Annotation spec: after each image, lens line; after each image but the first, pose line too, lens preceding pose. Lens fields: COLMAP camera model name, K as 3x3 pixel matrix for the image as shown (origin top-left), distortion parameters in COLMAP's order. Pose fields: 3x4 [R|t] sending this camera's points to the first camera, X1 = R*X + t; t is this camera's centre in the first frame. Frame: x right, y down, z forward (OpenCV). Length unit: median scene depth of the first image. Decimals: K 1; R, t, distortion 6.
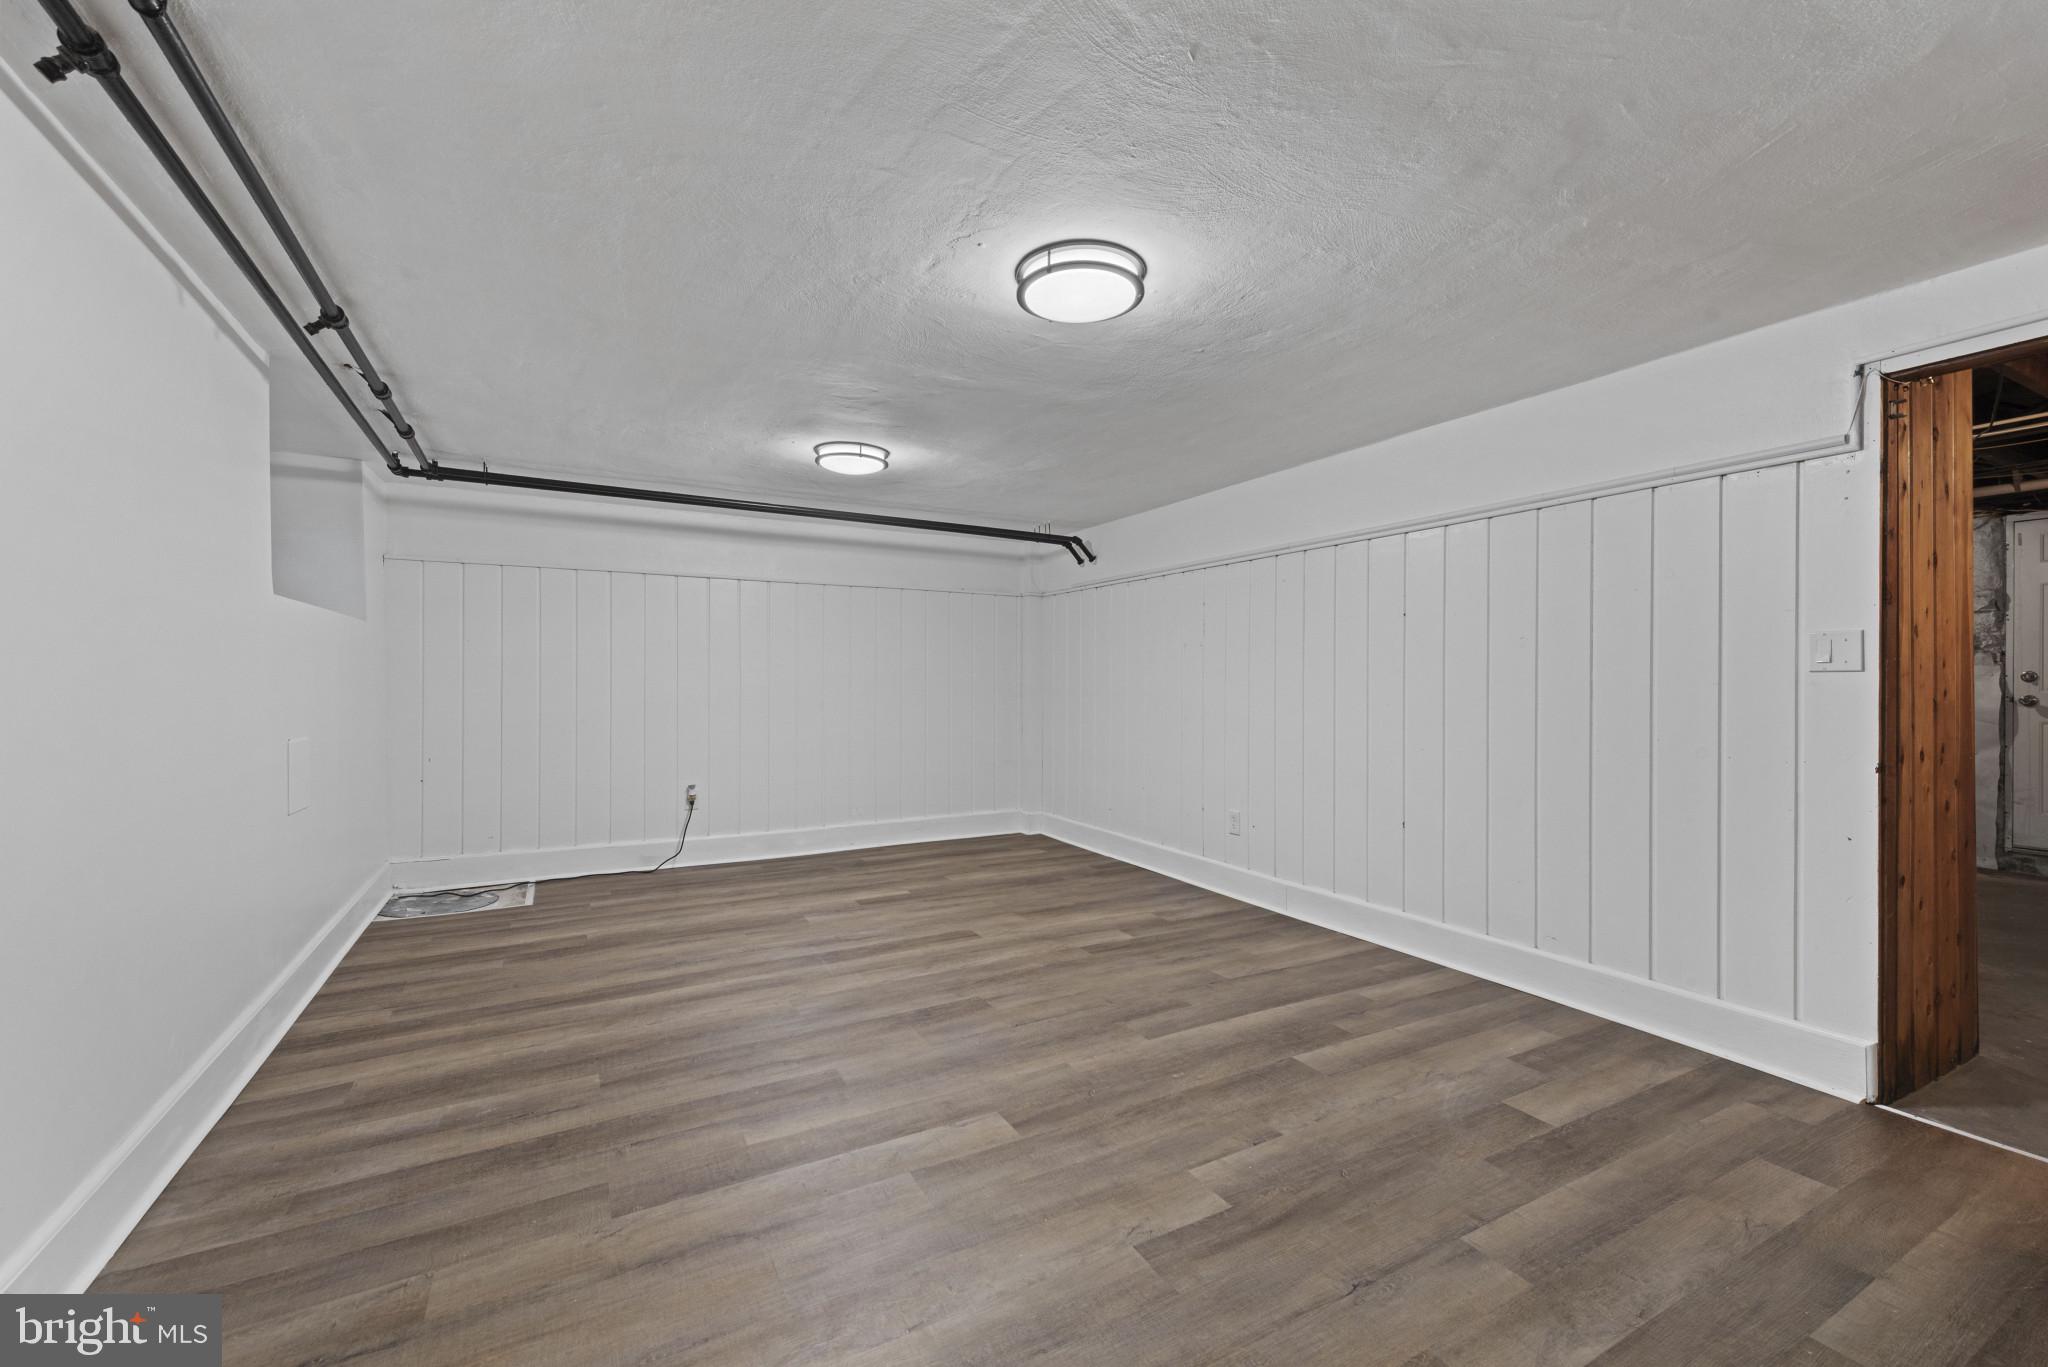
lens RADIAL K [[833.5, 0, 1009.3], [0, 833.5, 679.7], [0, 0, 1]] dist [0.014540, -0.006049]
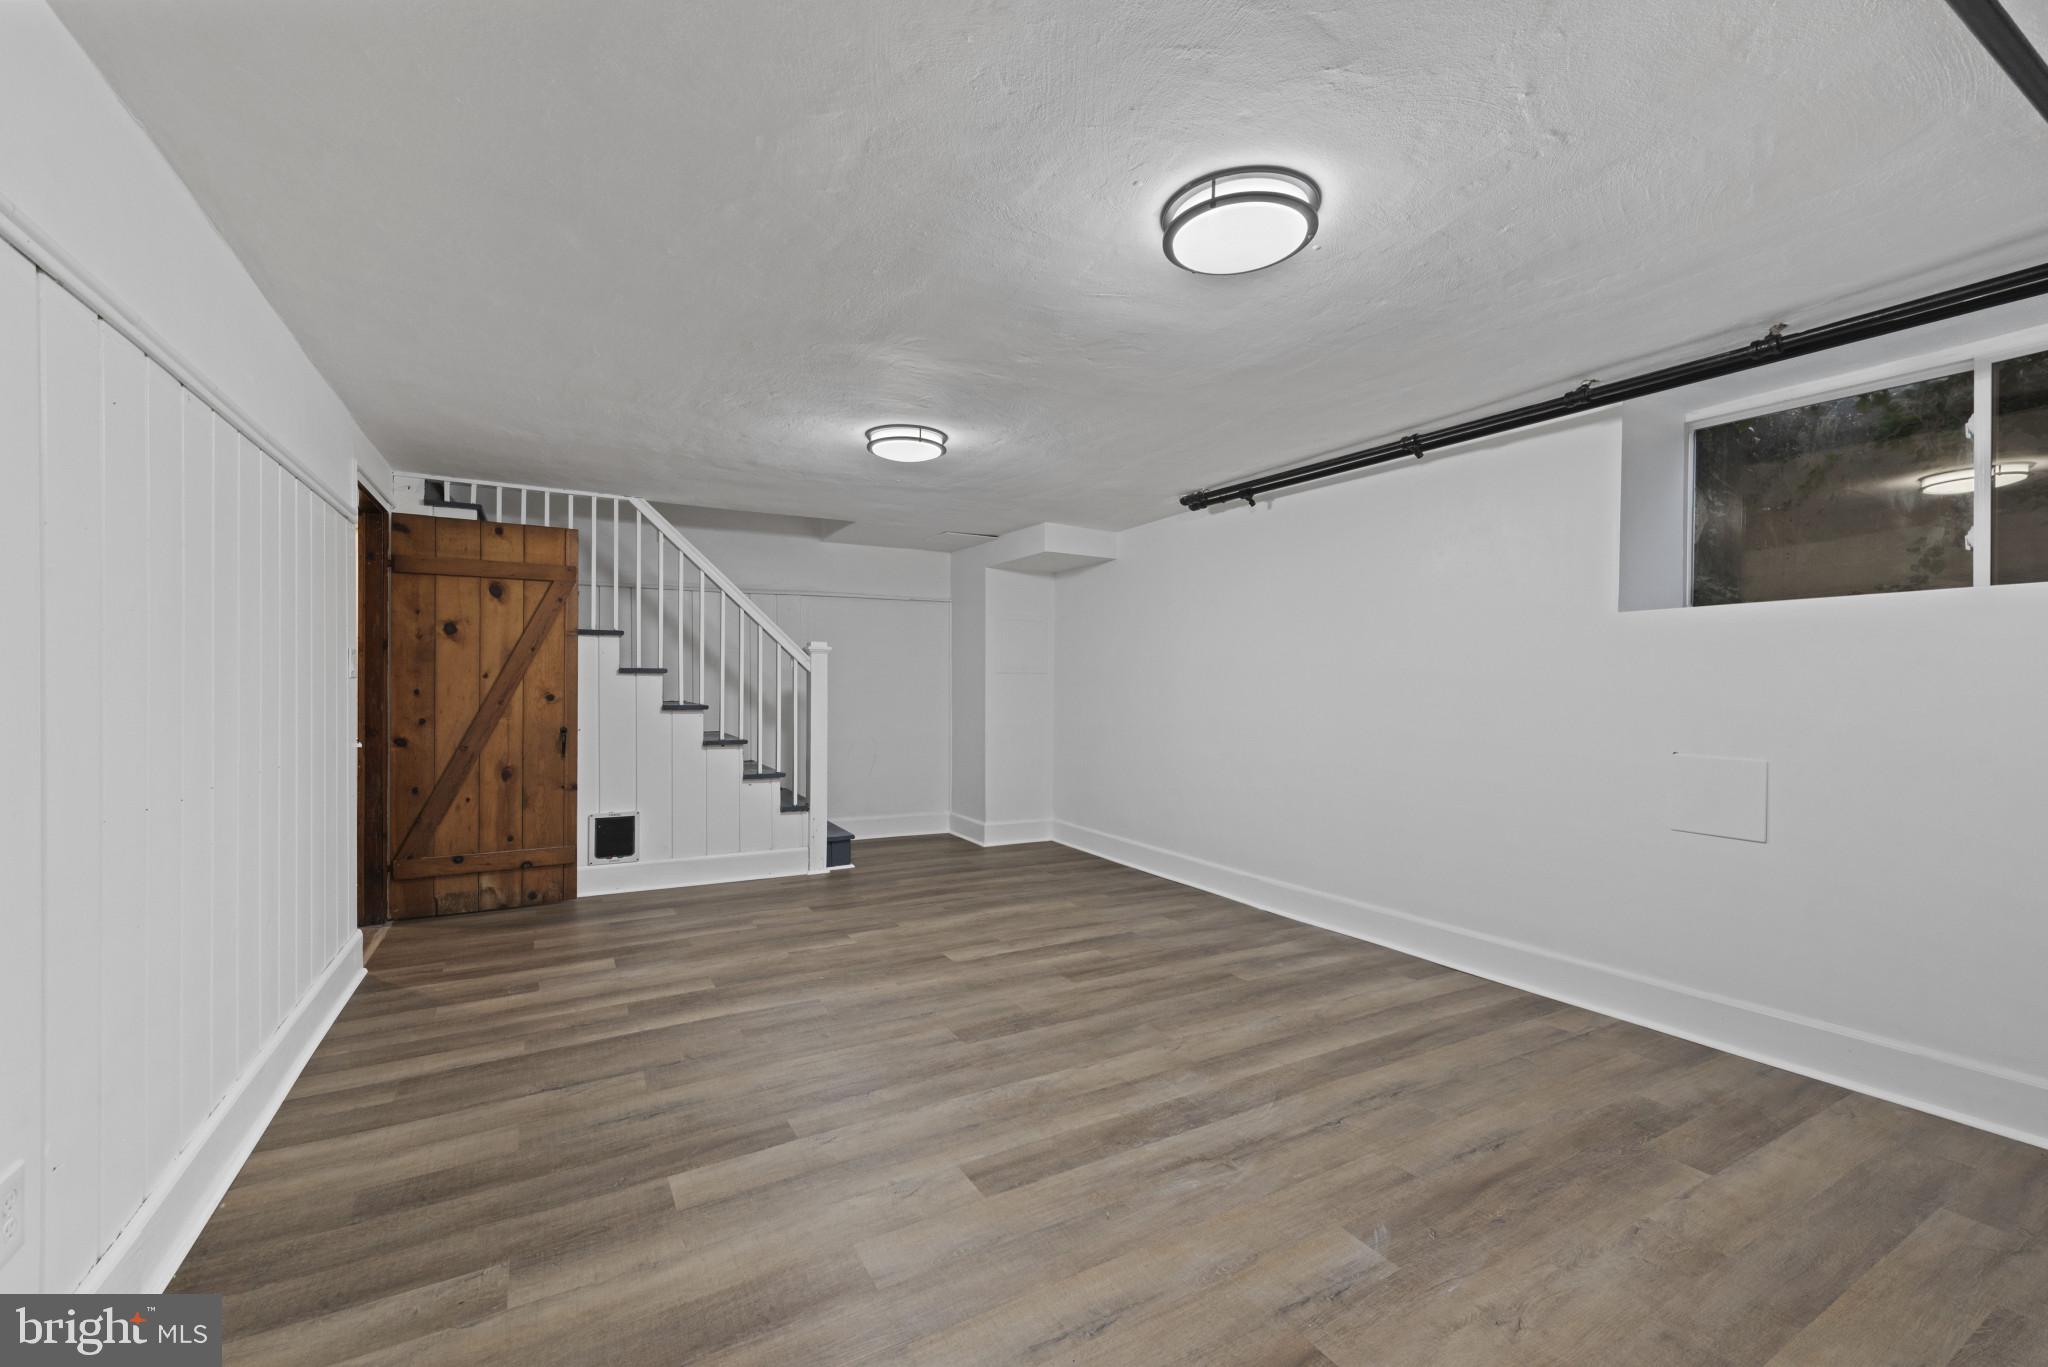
lens RADIAL K [[833.5, 0, 1013.6], [0, 833.5, 687.1], [0, 0, 1]] dist [0.014540, -0.006049]
pose [[-0.999789, -0.005695, -0.019720, -0.070727], [-0.005642, 0.999980, -0.002753, 0.002398], [0.019735, -0.002641, -0.999802, 1.999410]]
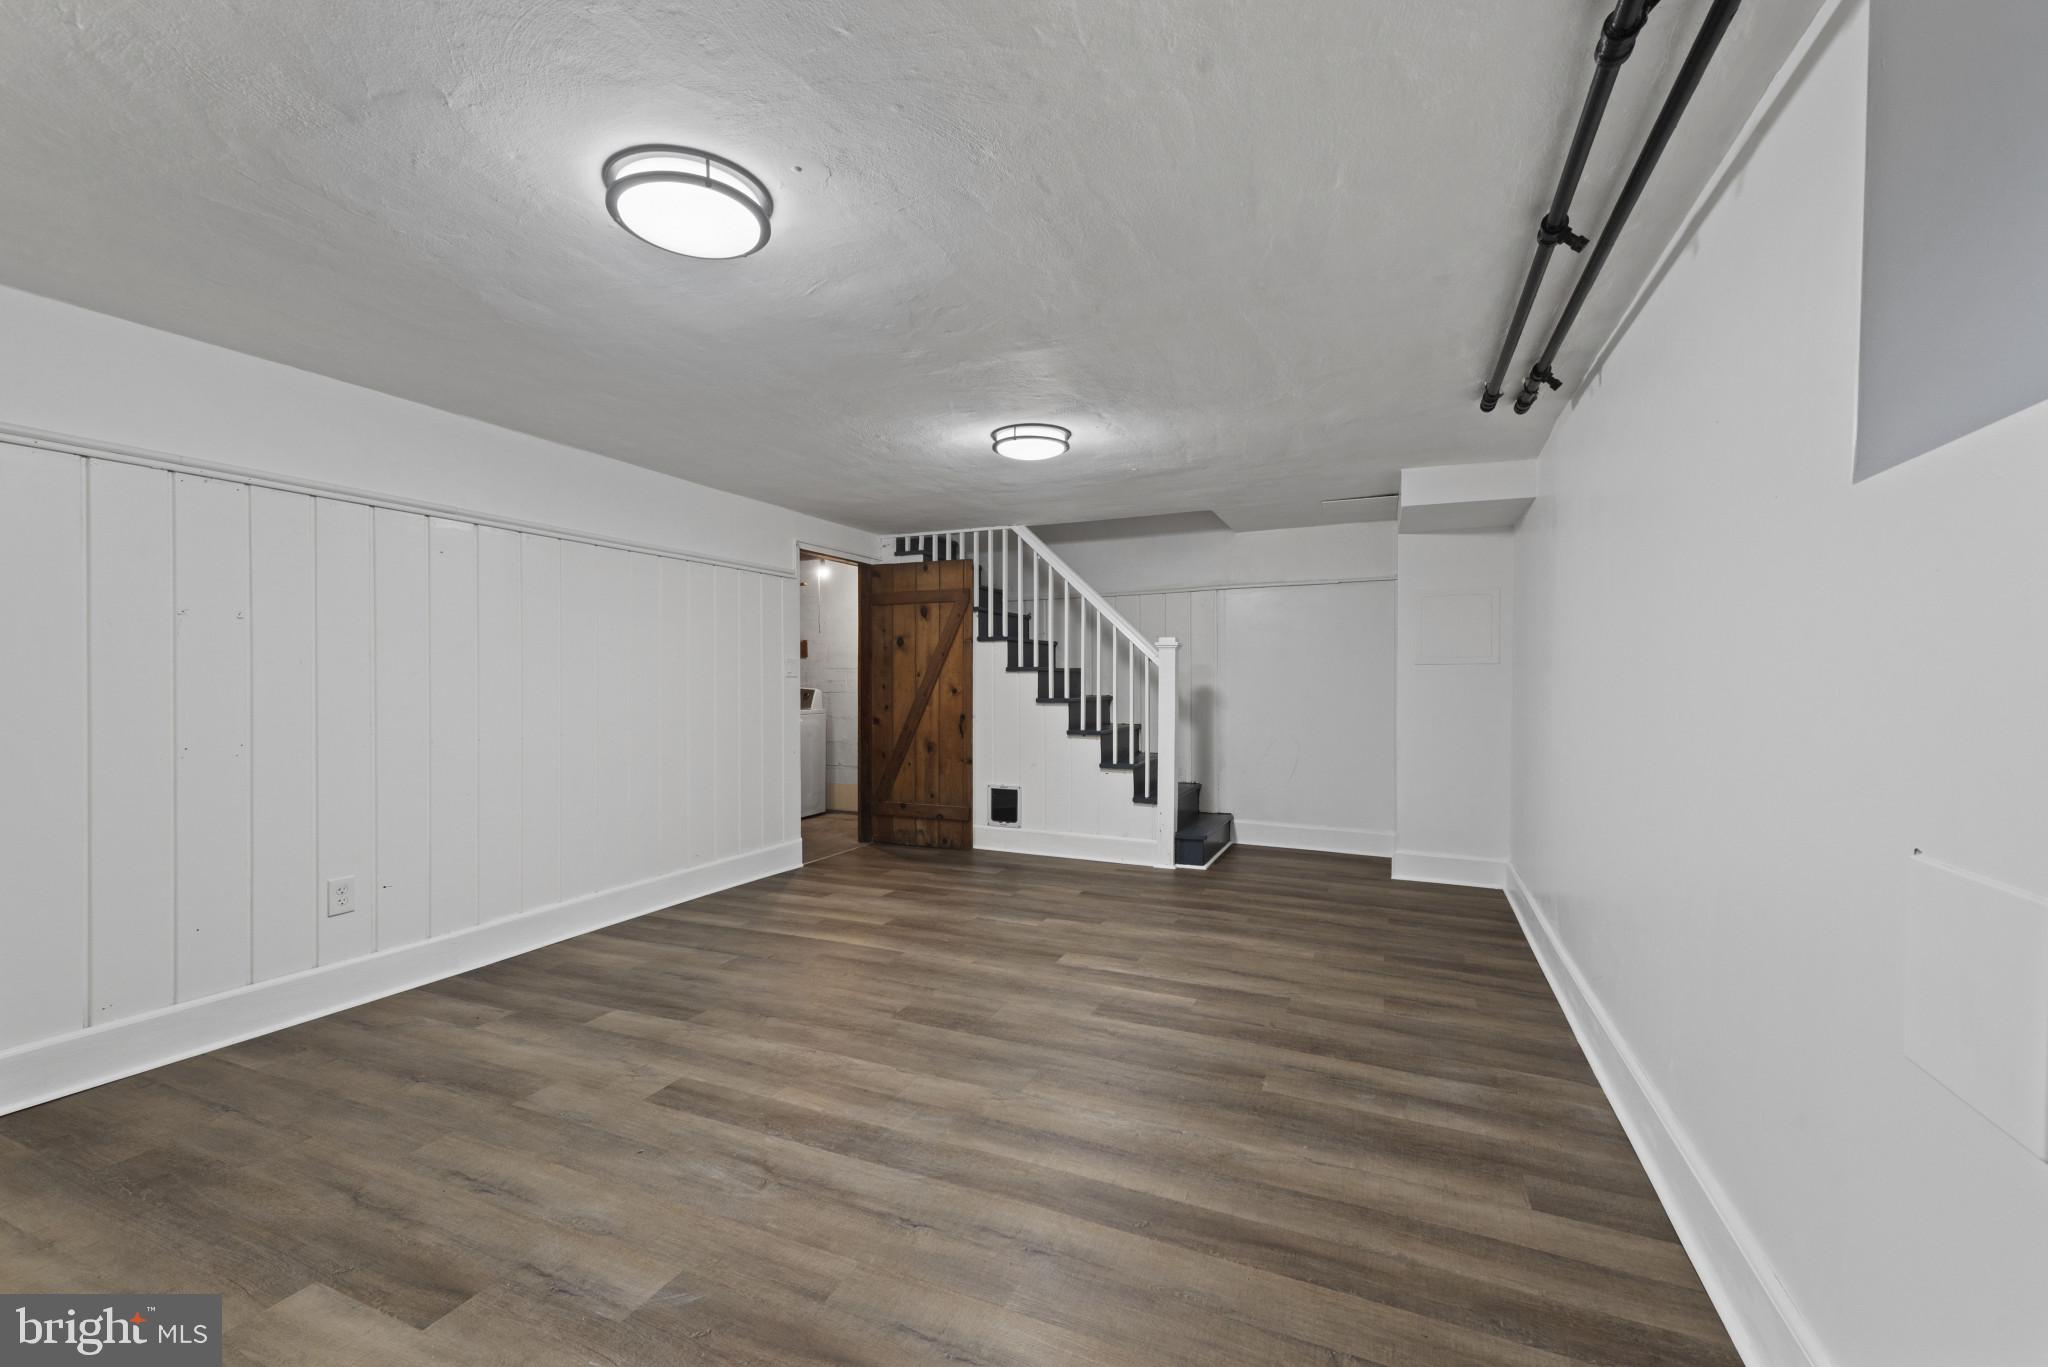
lens RADIAL K [[833.5, 0, 1027.3], [0, 833.5, 686.7], [0, 0, 1]] dist [0.014540, -0.006049]
pose [[-0.621561, -0.007221, 0.783332, -0.920141], [-0.004311, 0.999974, 0.005798, -0.001245], [-0.783354, 0.000227, -0.621576, 1.550659]]
